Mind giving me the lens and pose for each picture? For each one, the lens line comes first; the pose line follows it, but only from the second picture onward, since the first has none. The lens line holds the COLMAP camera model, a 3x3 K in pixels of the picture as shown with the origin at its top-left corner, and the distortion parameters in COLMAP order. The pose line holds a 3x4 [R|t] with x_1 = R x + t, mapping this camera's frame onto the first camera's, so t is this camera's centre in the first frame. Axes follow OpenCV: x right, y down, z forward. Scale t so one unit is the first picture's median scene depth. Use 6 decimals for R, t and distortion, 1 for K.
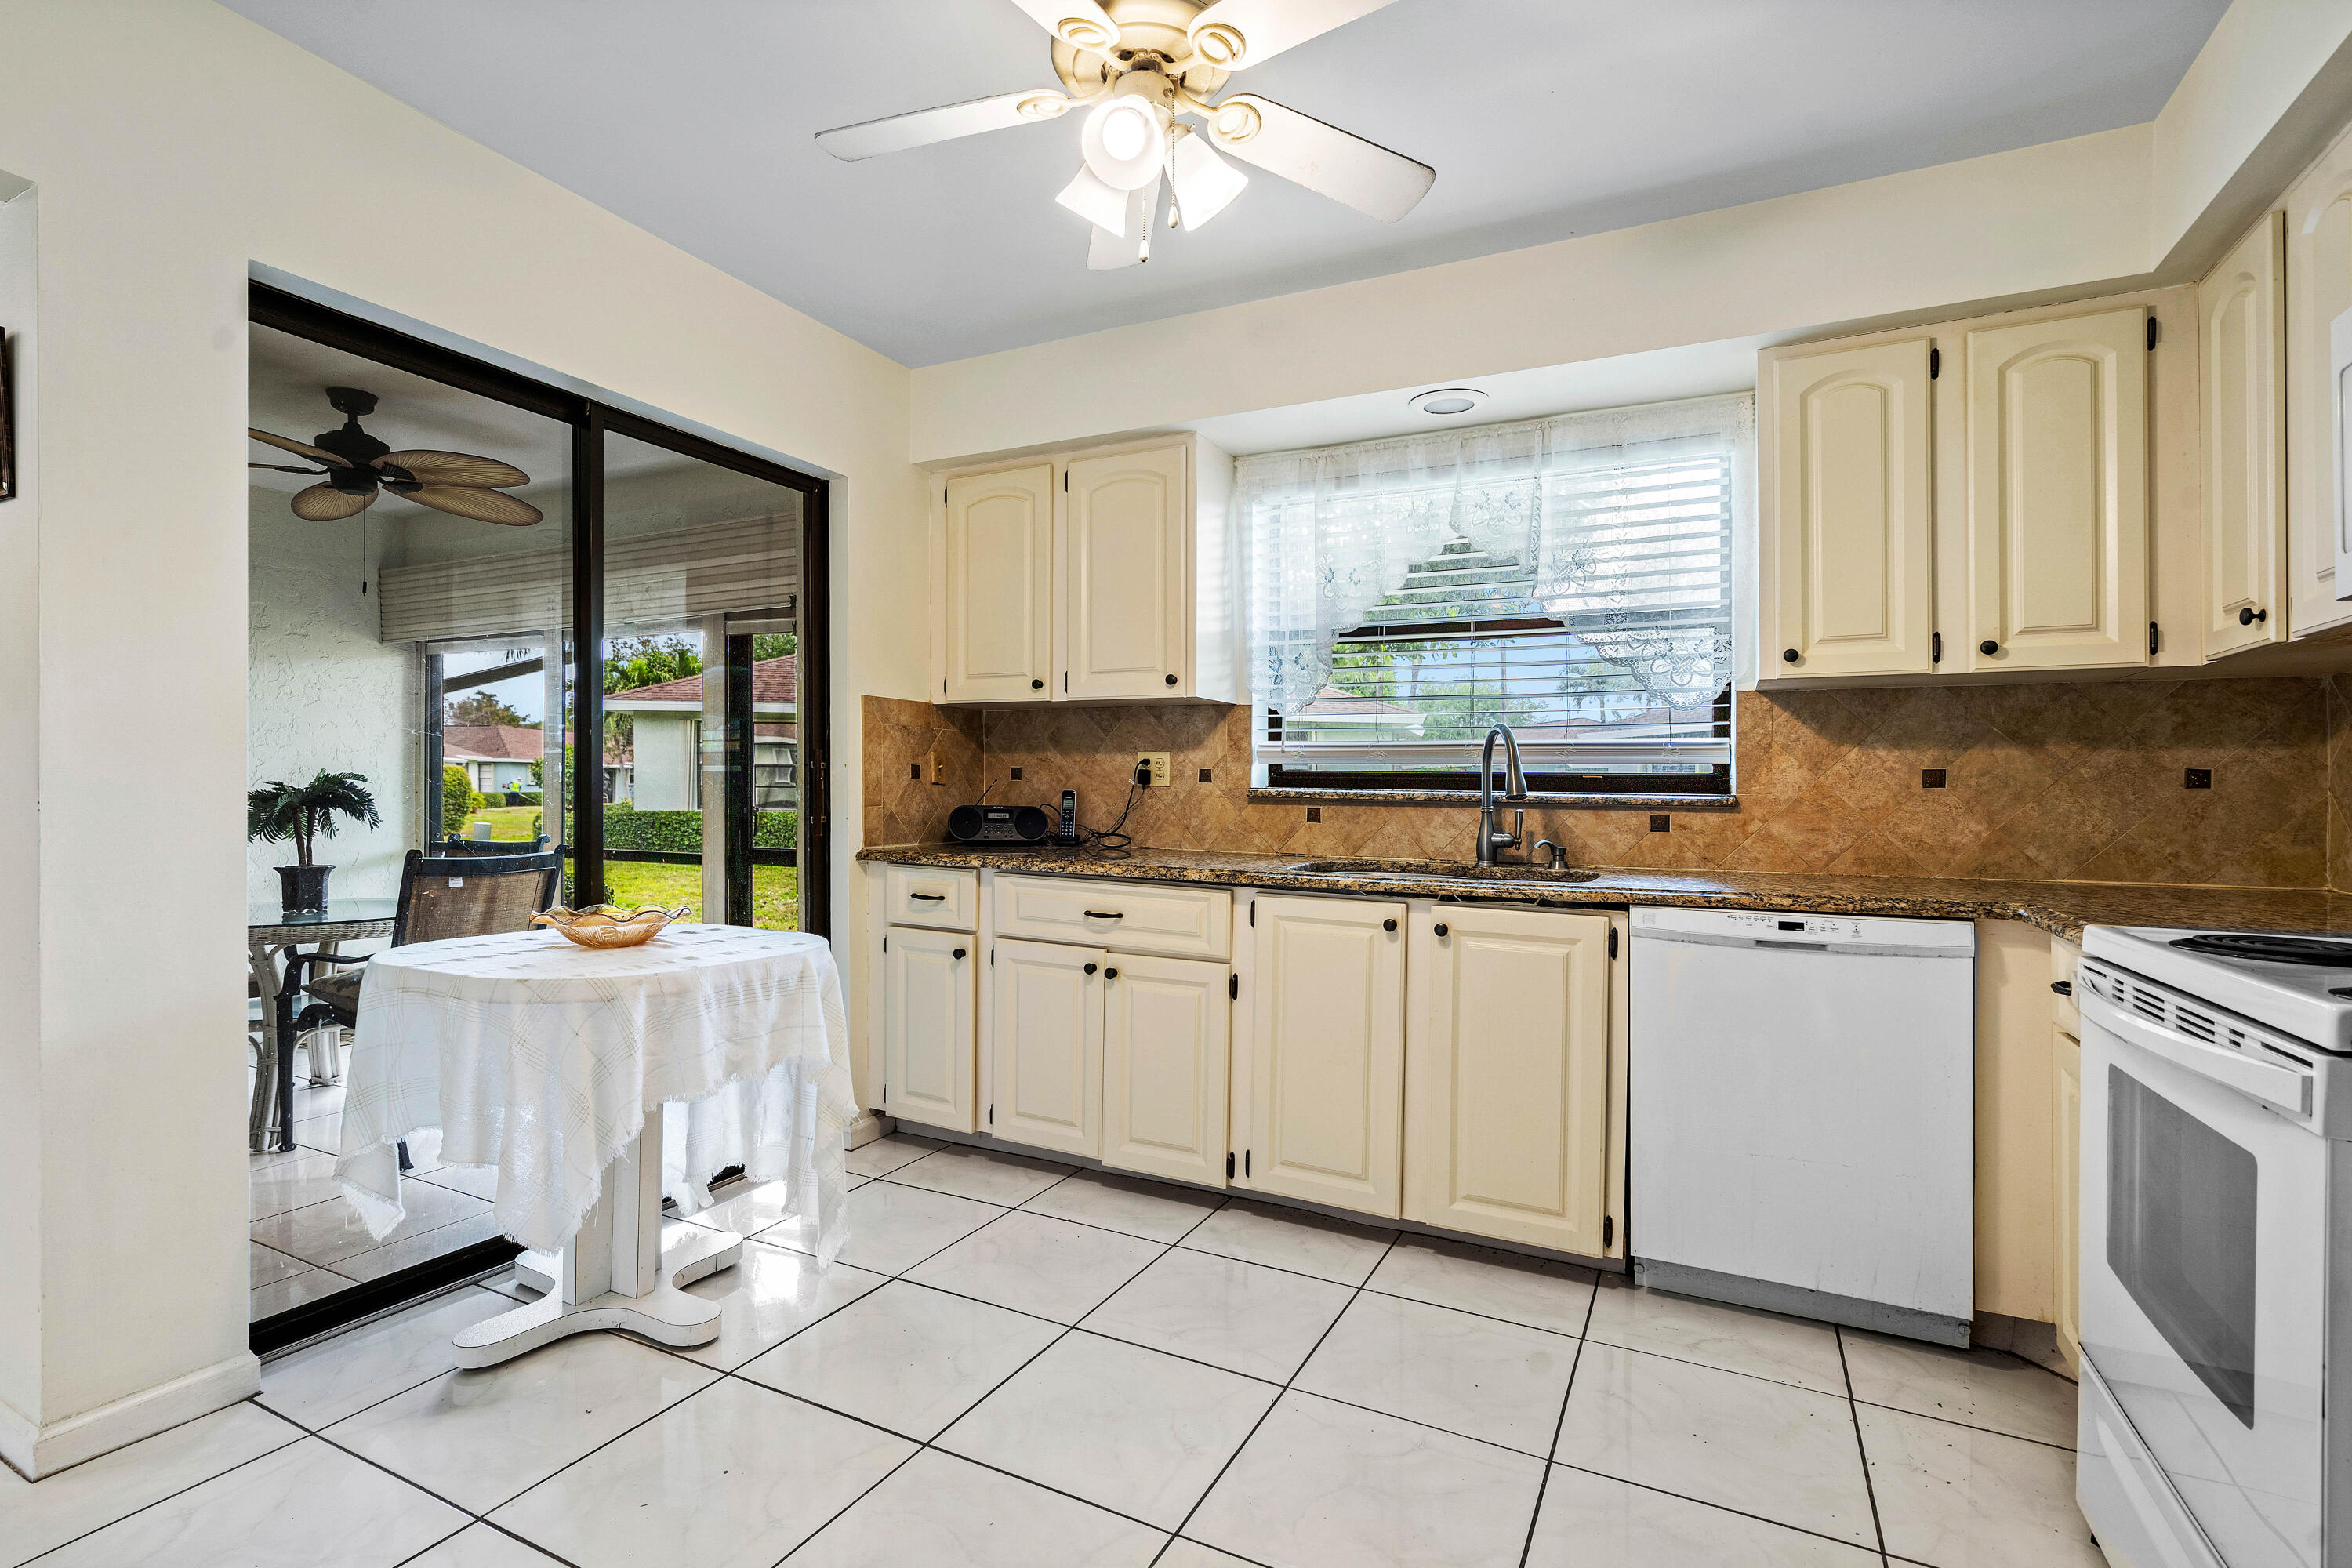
lens RADIAL K [[1095.4, 0, 1176.0], [0, 1095.4, 807.6], [0, 0, 1]] dist [-0.002475, -0.000184]
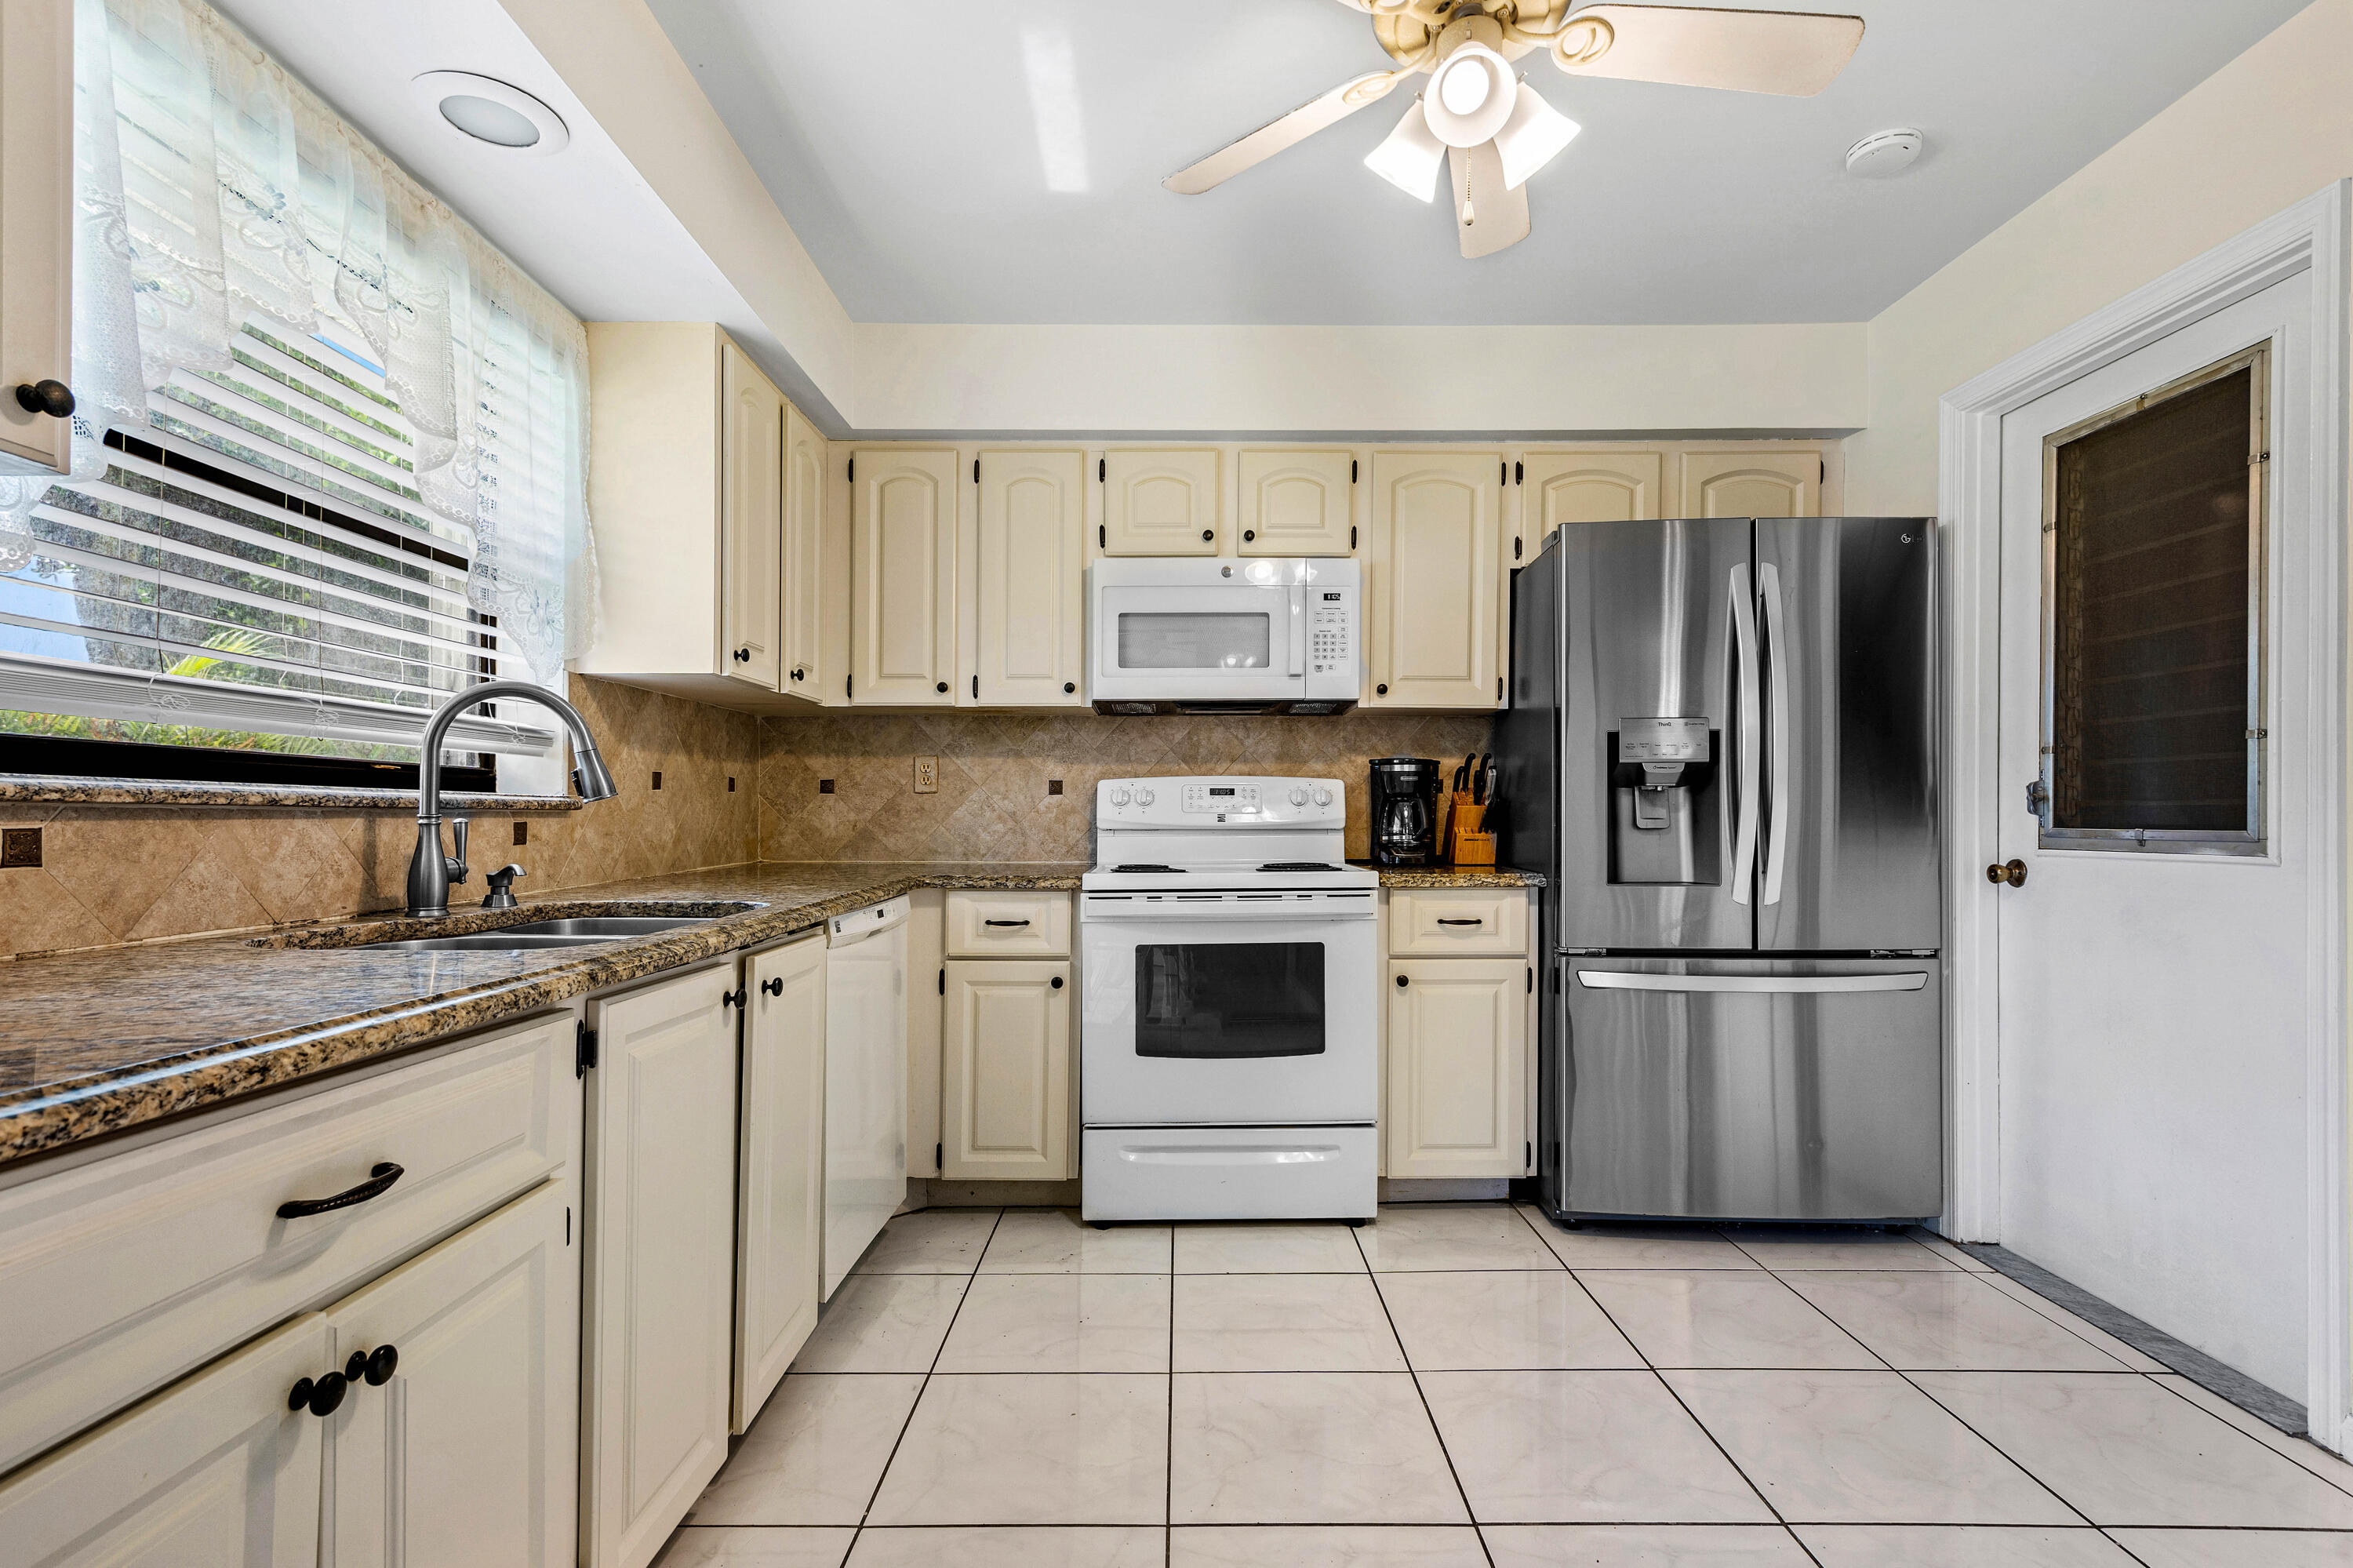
lens RADIAL K [[1121.1, 0, 1176.5], [0, 1121.1, 784.0], [0, 0, 1]] dist [-0.000537, 0.000741]
pose [[-0.436691, 0.010729, 0.899548, -0.436639], [0.007794, 0.999936, -0.008143, -0.009605], [-0.899578, 0.003456, -0.436747, 0.914514]]
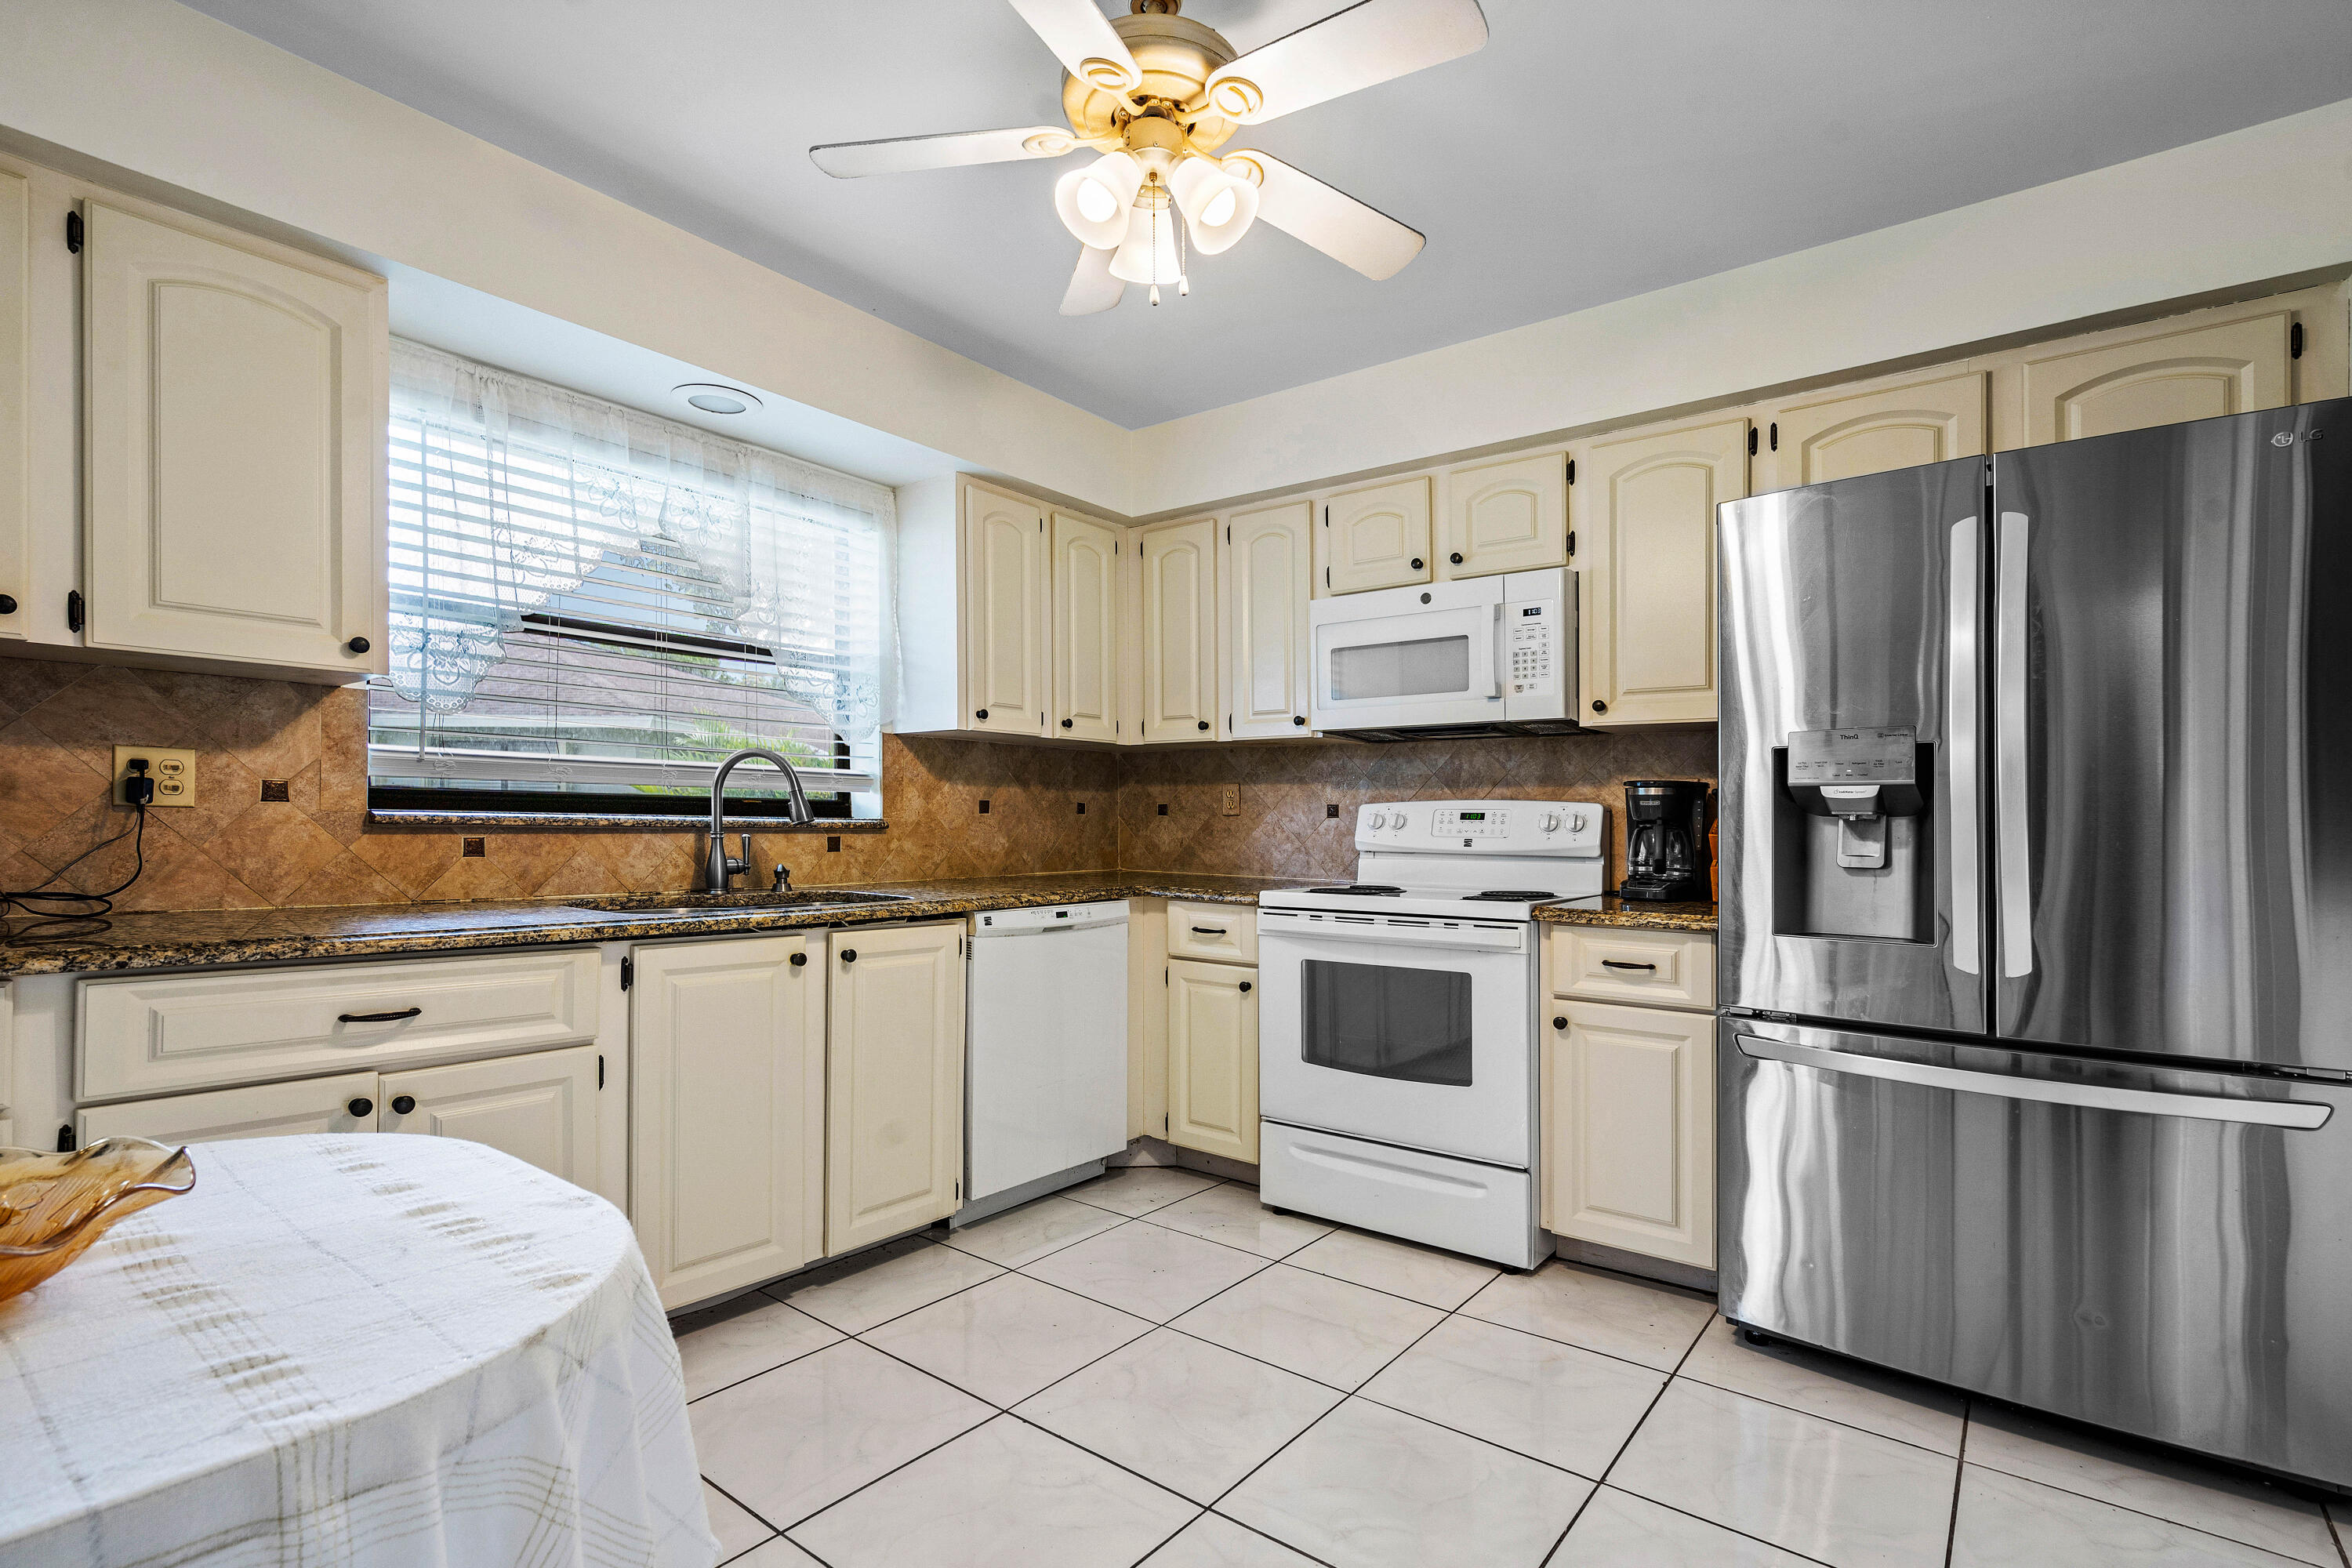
lens RADIAL K [[1095.4, 0, 1176.0], [0, 1095.4, 807.6], [0, 0, 1]] dist [-0.002475, -0.000184]
pose [[0.207090, 0.002839, 0.978318, -0.576530], [0.004855, 0.999980, -0.003930, -0.016803], [-0.978310, 0.005563, 0.207072, 0.415153]]
